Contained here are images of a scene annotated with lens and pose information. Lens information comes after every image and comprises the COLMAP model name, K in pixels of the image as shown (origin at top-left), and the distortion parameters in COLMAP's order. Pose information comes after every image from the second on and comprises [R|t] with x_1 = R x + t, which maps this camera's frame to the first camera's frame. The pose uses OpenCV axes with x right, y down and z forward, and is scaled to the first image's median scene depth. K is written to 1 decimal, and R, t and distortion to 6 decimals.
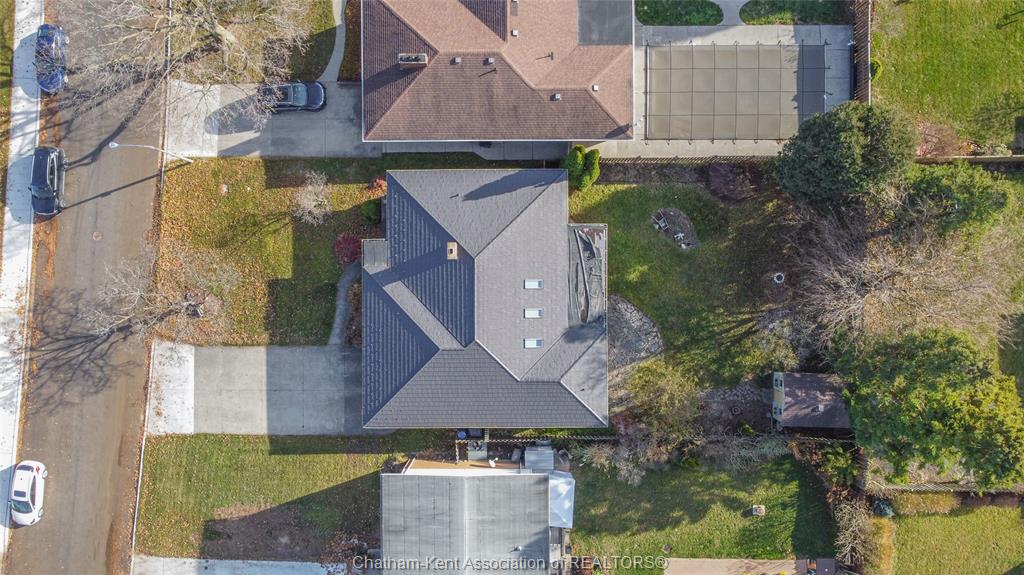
lens RADIAL K [[791.6, 0, 508.6], [0, 791.6, 288.1], [0, 0, 1]] dist [-0.003638, 0.000593]
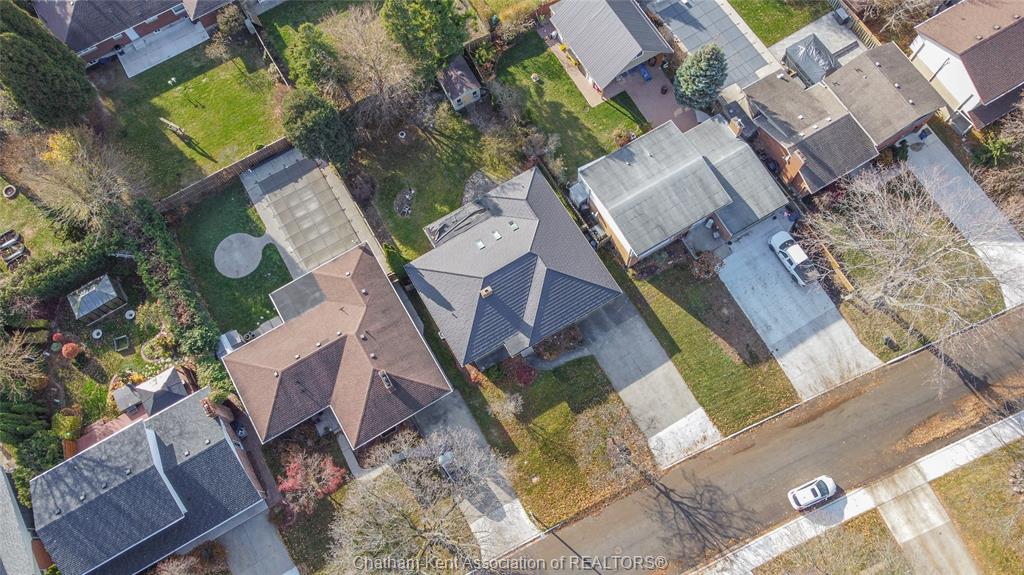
lens RADIAL K [[796.3, 0, 509.0], [0, 796.3, 287.3], [0, 0, 1]] dist [-0.003545, -0.002331]
pose [[-0.503744, -0.806242, 0.310186, -0.501910], [0.862275, -0.490982, 0.124167, -0.174613], [0.052187, 0.330014, 0.942532, -0.386483]]
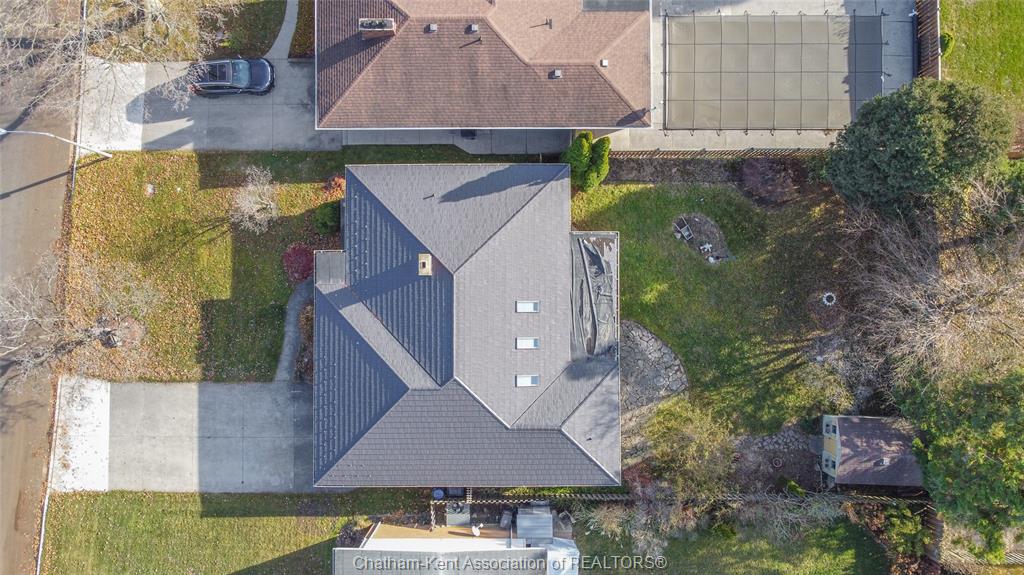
lens RADIAL K [[796.3, 0, 509.0], [0, 796.3, 287.3], [0, 0, 1]] dist [-0.003545, -0.002331]
pose [[0.999972, 0.000729, 0.007395, 0.006243], [-0.000537, 0.999663, -0.025964, -0.003381], [-0.007411, 0.025959, 0.999636, 0.182360]]
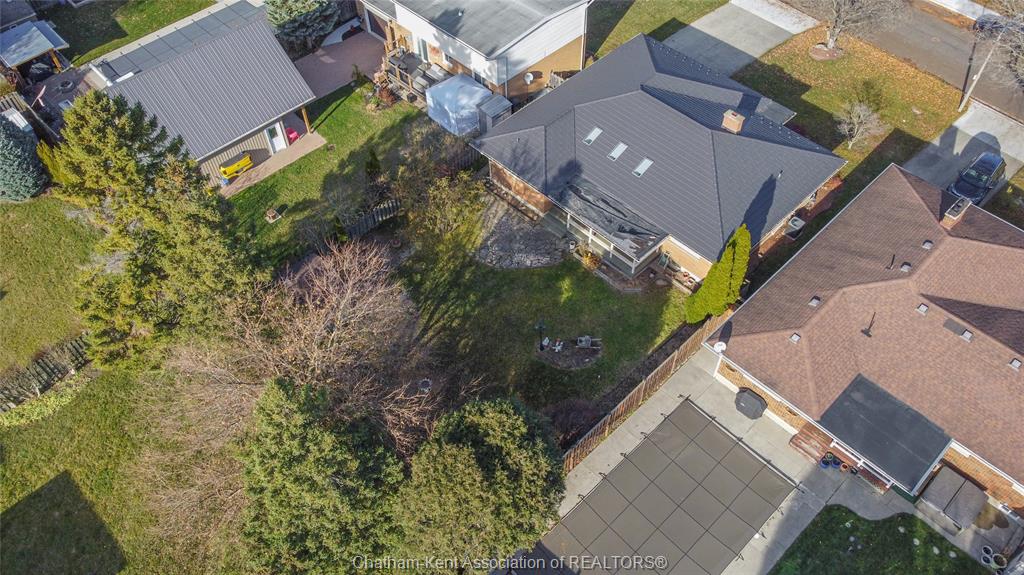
lens RADIAL K [[783.6, 0, 508.4], [0, 783.6, 286.9], [0, 0, 1]] dist [0.000497, -0.007623]
pose [[-0.722099, 0.560166, -0.405941, 0.526813], [-0.691098, -0.557884, 0.459509, -0.348291], [0.030933, 0.612356, 0.789976, 0.362706]]
